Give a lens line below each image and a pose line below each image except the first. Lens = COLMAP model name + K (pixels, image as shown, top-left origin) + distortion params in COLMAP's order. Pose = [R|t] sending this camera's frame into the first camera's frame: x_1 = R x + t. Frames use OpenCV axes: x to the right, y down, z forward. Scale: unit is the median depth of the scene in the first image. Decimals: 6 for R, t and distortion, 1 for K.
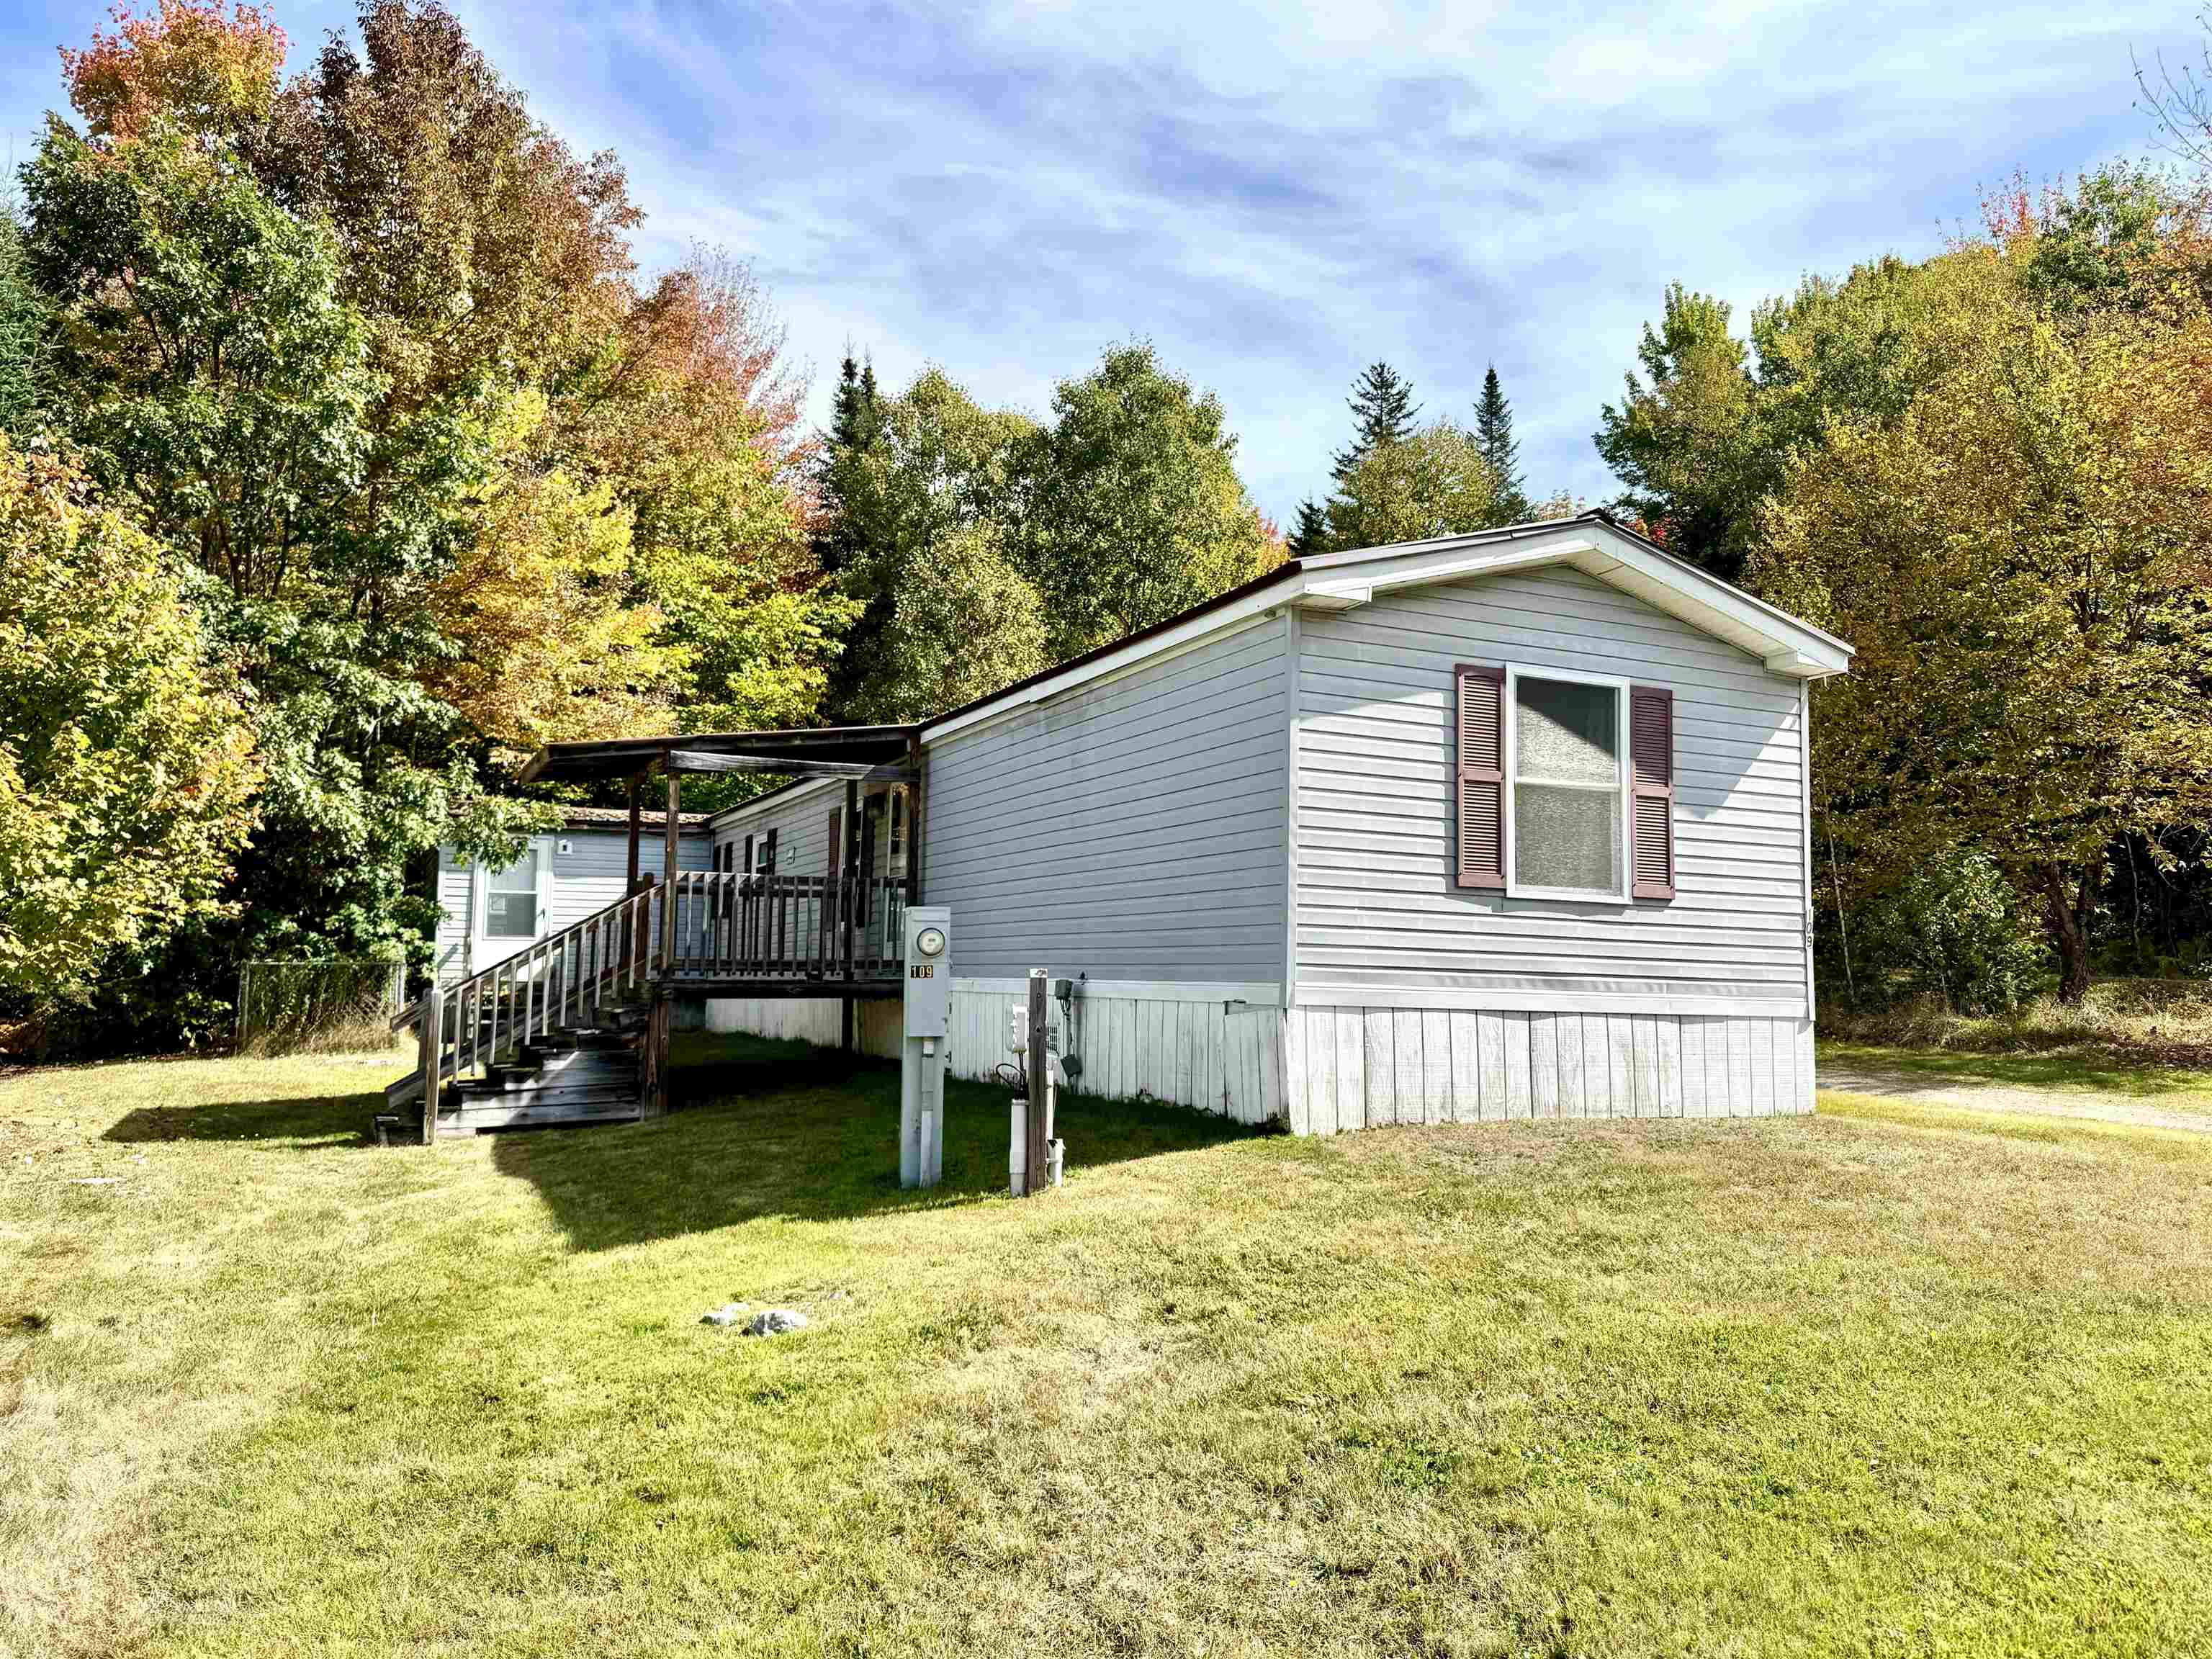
lens RADIAL K [[1580.0, 0, 1118.6], [0, 1580.0, 818.0], [0, 0, 1]] dist [0.070403, -0.072773]
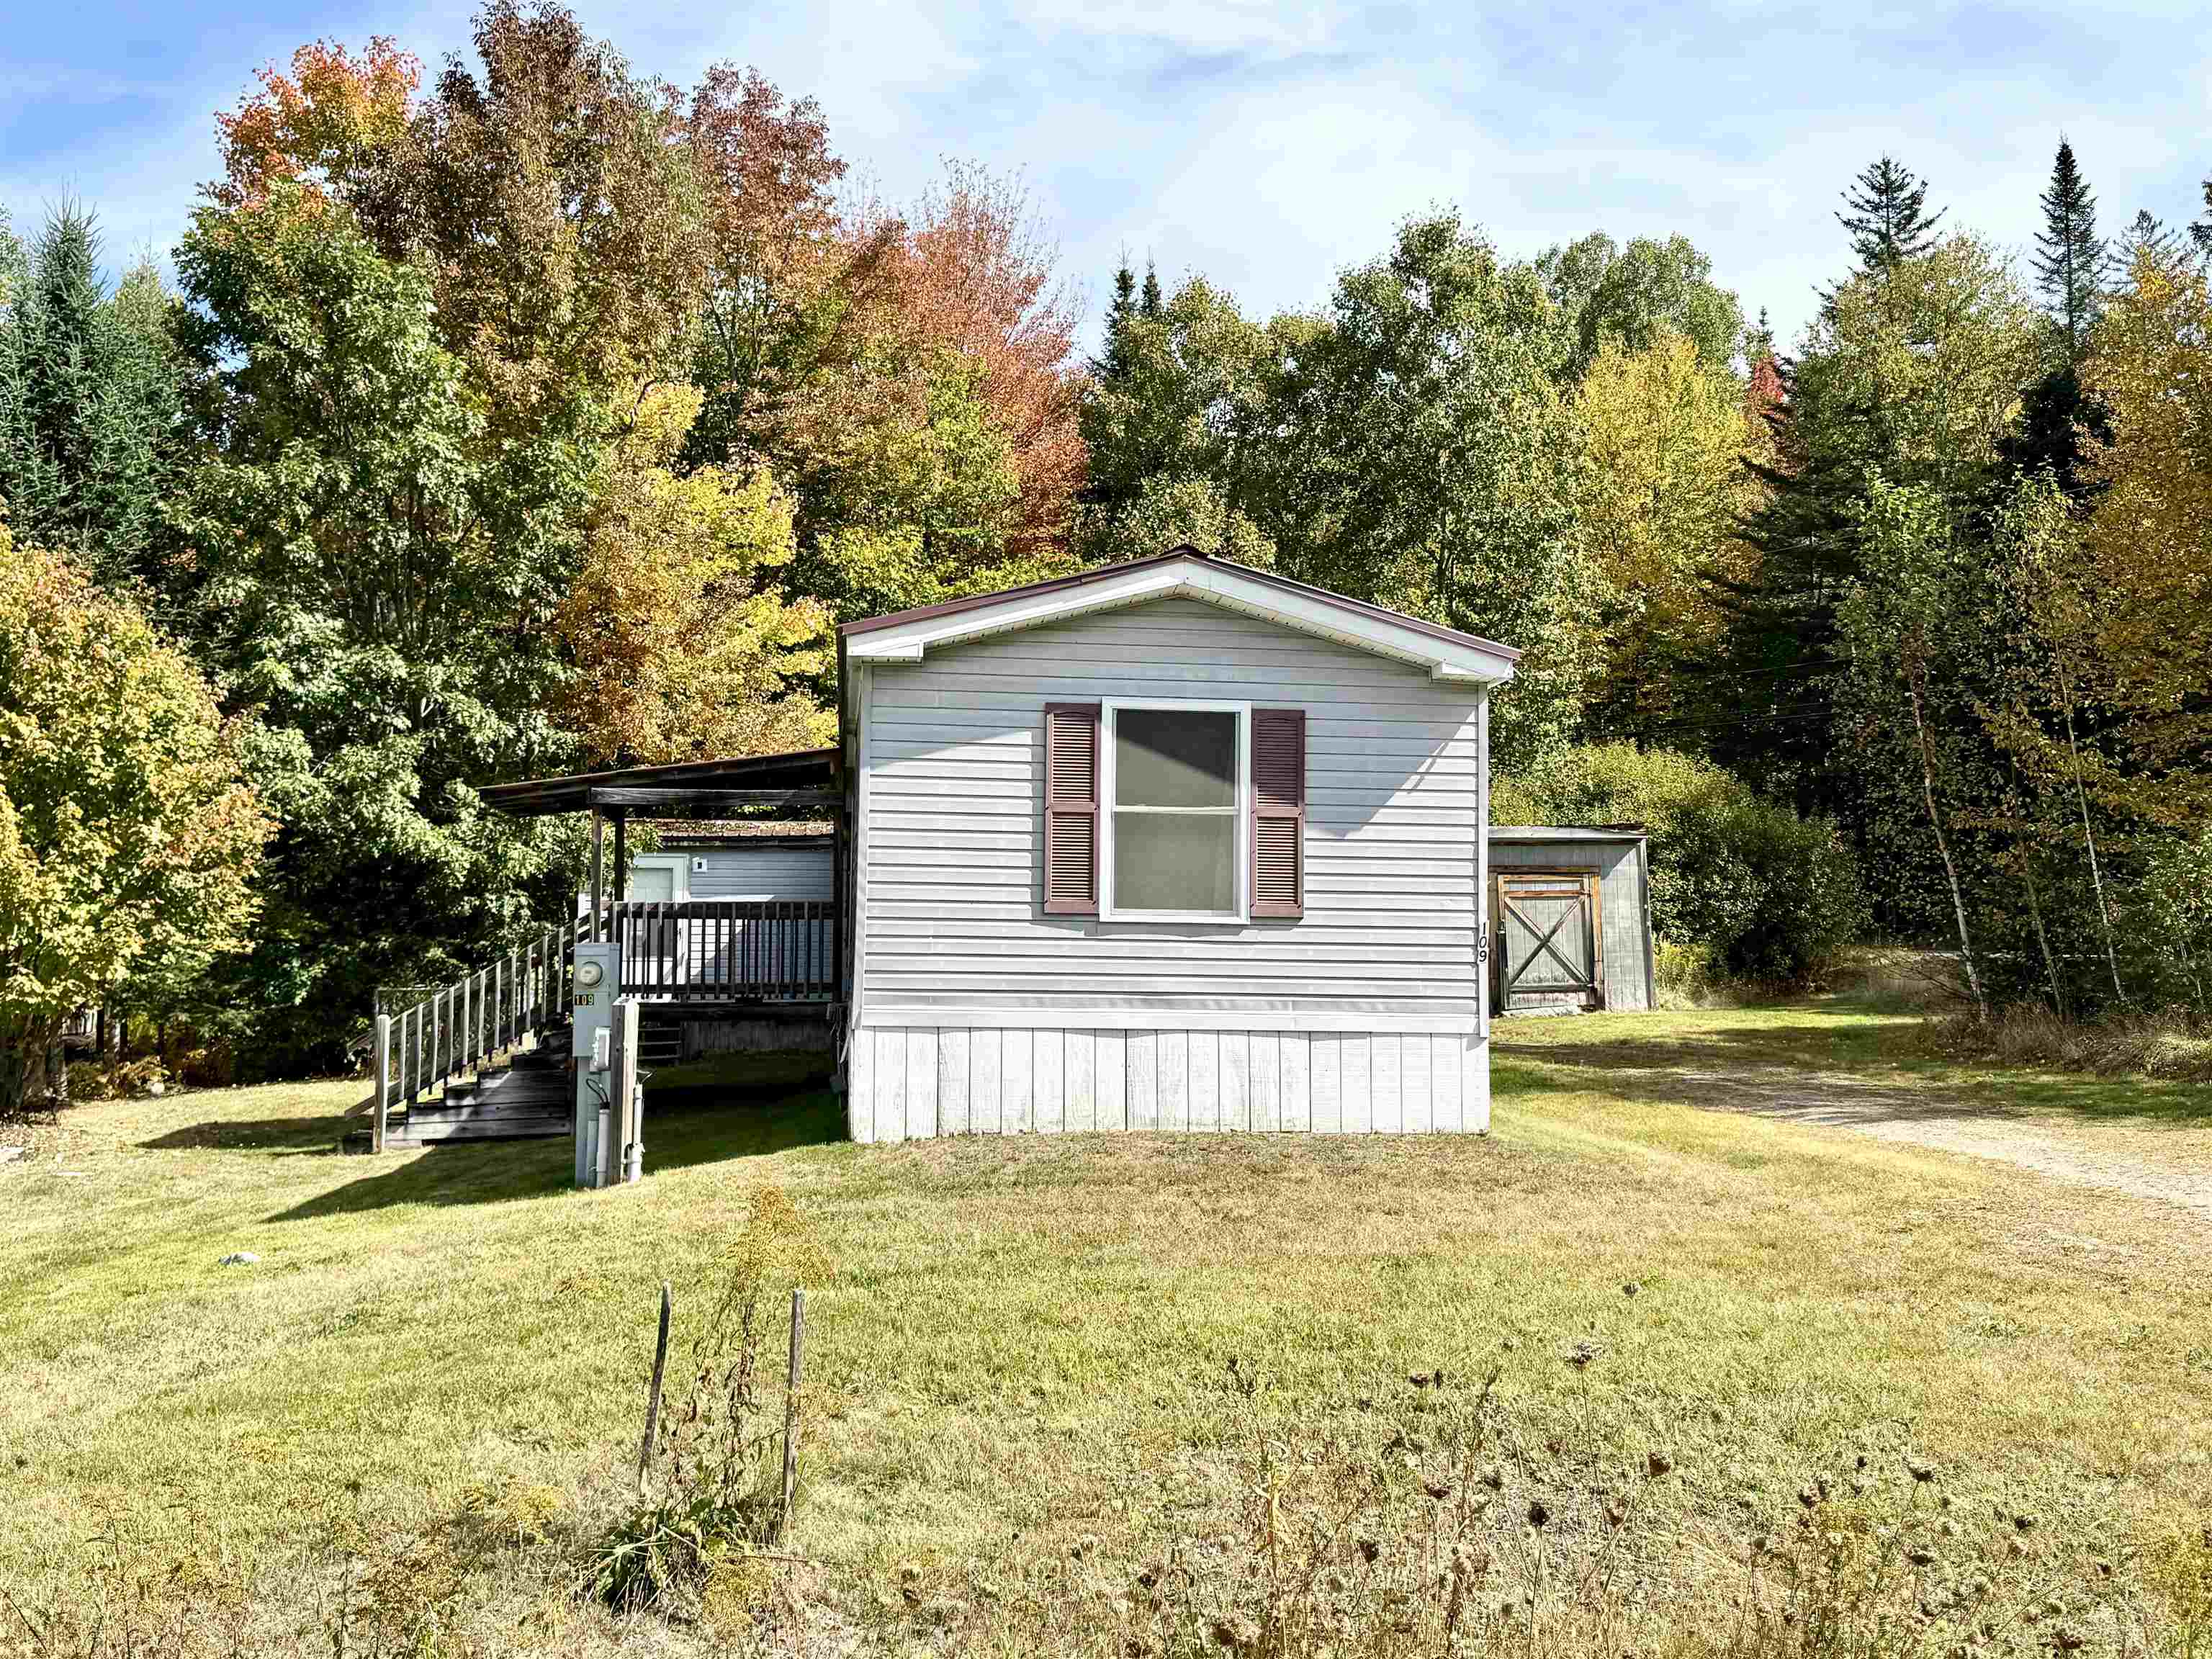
lens RADIAL K [[2064.7, 0, 1107.3], [0, 2064.7, 839.9], [0, 0, 1]] dist [0.043575, 0.000000]
pose [[0.953307, -0.033976, -0.300085, 0.481775], [0.042298, 0.998878, 0.021280, -0.024368], [0.299025, -0.032979, 0.953675, -0.222954]]
